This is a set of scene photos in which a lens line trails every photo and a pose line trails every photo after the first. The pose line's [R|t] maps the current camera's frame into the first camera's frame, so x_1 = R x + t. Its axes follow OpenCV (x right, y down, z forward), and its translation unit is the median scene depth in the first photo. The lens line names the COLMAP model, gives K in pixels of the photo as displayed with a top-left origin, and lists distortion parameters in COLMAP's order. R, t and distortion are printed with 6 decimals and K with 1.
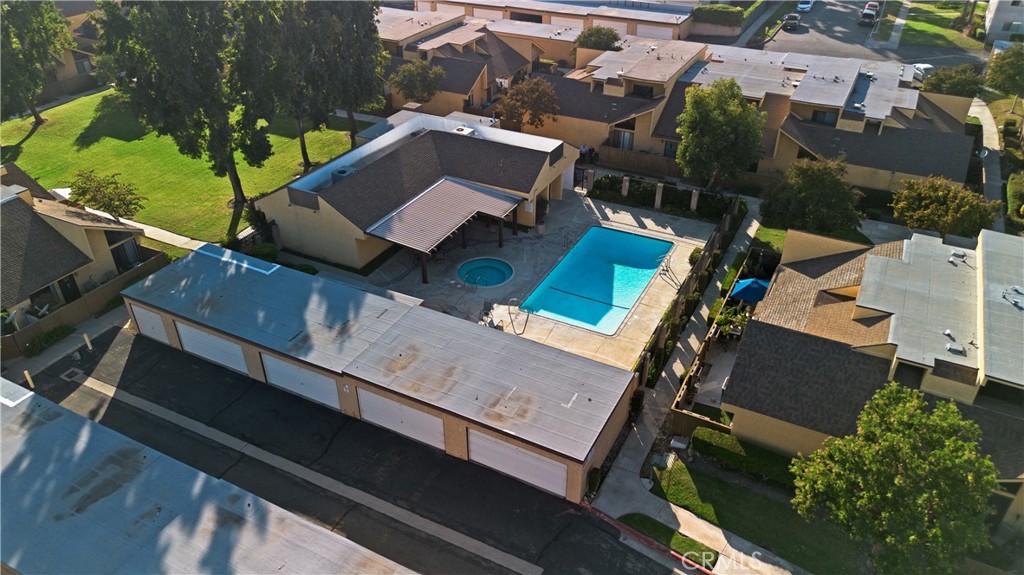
lens RADIAL K [[735.6, 0, 512.0], [0, 735.6, 287.5], [0, 0, 1]] dist [0.008620, 0.002988]
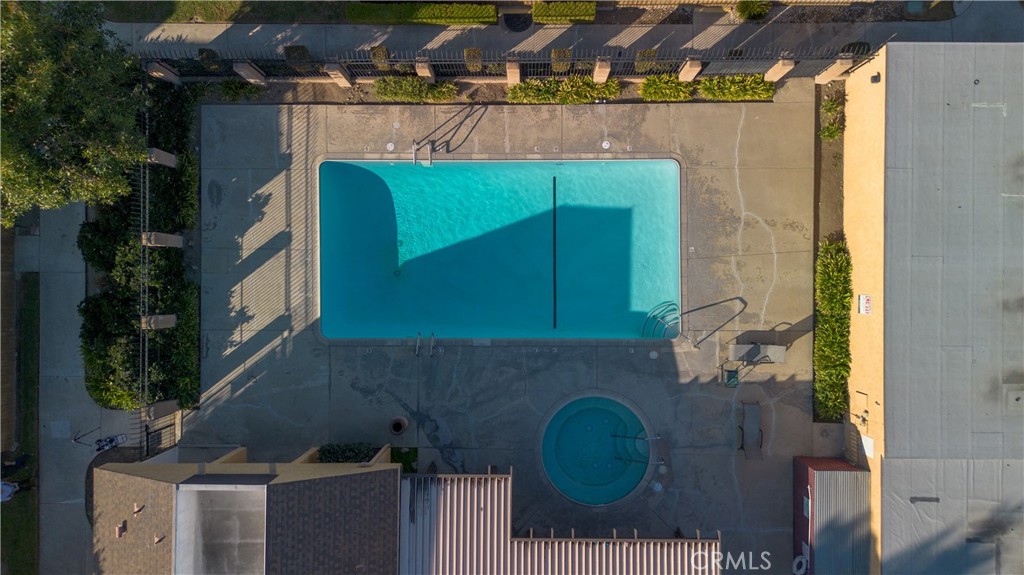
lens RADIAL K [[735.6, 0, 512.0], [0, 735.6, 287.5], [0, 0, 1]] dist [0.008620, 0.002988]
pose [[-0.454892, -0.890219, 0.024143, 0.072377], [0.485200, -0.225016, 0.844955, -0.415884], [-0.746762, 0.396077, 0.534293, 0.645358]]
